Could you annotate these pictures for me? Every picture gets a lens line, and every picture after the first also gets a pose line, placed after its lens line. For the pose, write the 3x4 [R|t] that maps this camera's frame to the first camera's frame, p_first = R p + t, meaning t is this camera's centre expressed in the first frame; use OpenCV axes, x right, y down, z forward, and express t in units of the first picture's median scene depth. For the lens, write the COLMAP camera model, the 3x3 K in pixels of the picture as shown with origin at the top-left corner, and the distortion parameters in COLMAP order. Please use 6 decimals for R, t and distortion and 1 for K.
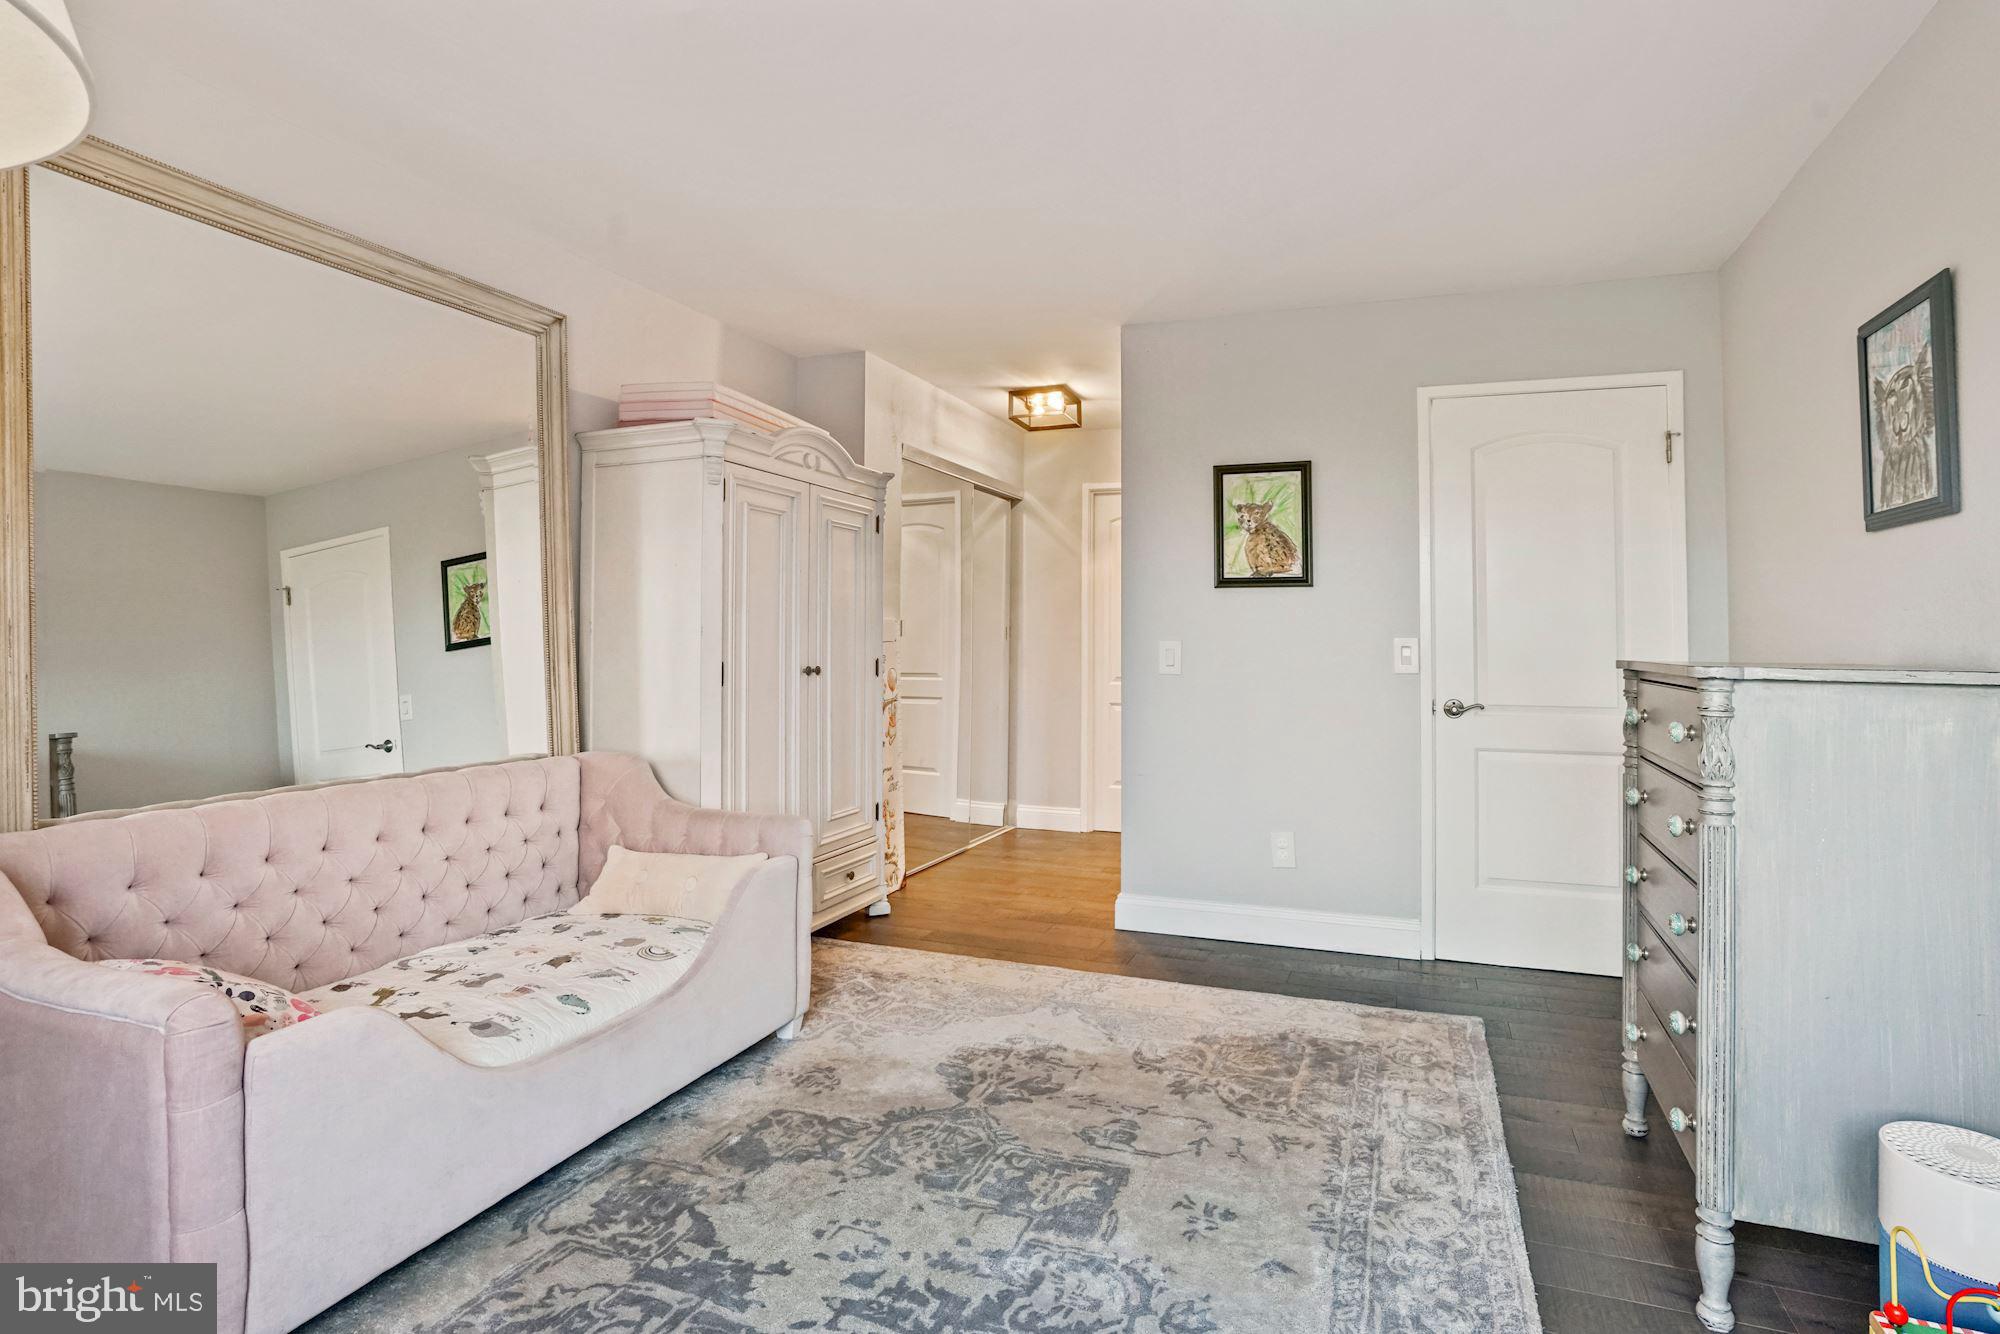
lens RADIAL K [[948.6, 0, 1098.2], [0, 948.6, 594.1], [0, 0, 1]] dist [-0.026689, 0.000704]
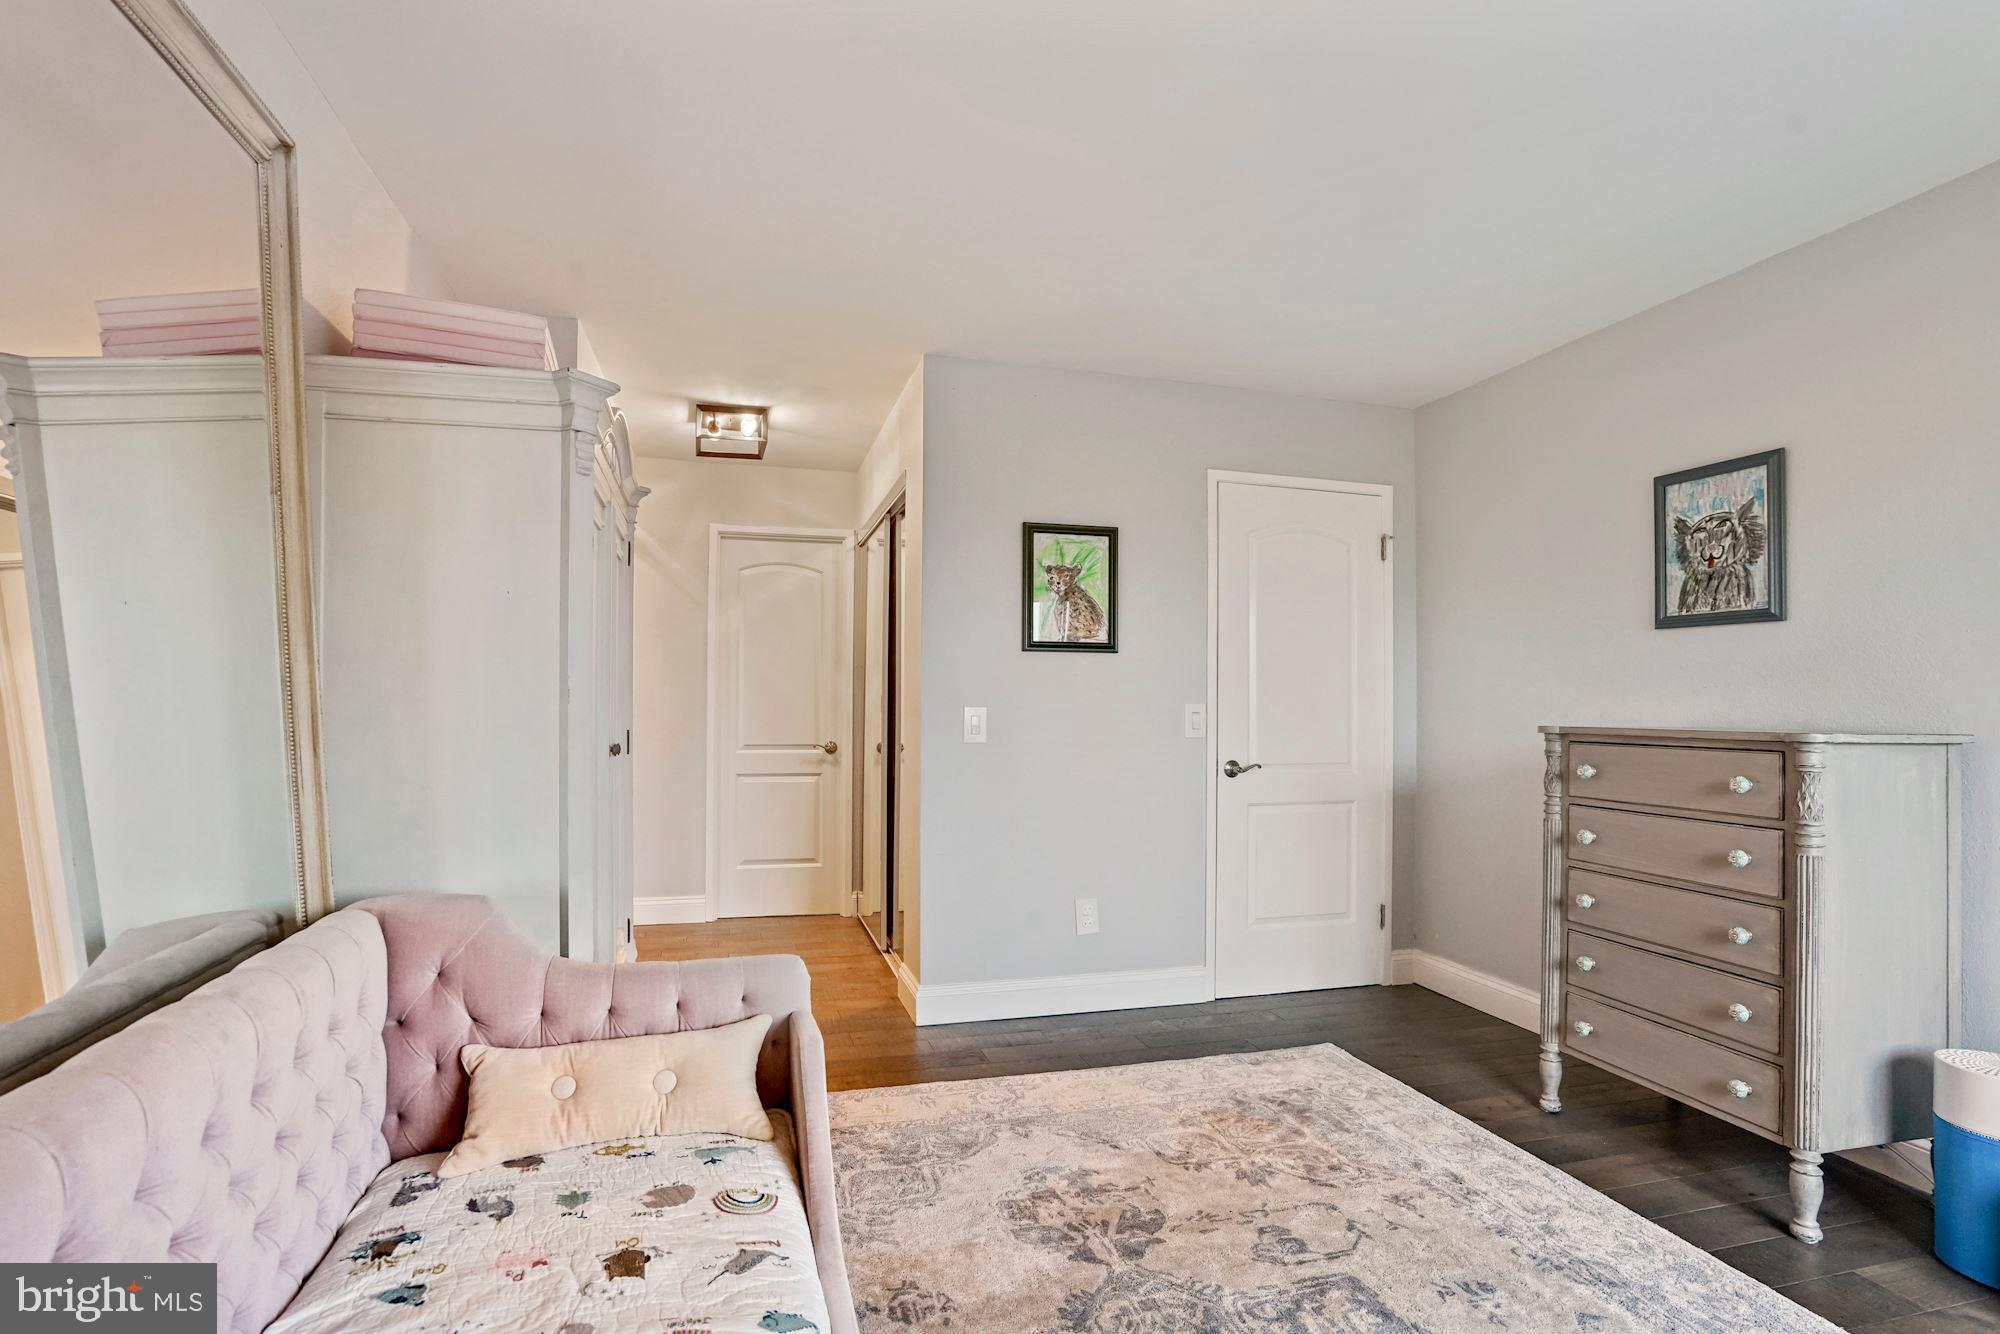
lens RADIAL K [[923.5, 0, 994.2], [0, 923.5, 678.2], [0, 0, 1]] dist [-0.049975, 0.022129]
pose [[0.841886, 0.014246, 0.539467, -0.425435], [-0.028905, 0.999407, 0.018717, 0.004294], [-0.538881, -0.031351, 0.841799, 0.251267]]
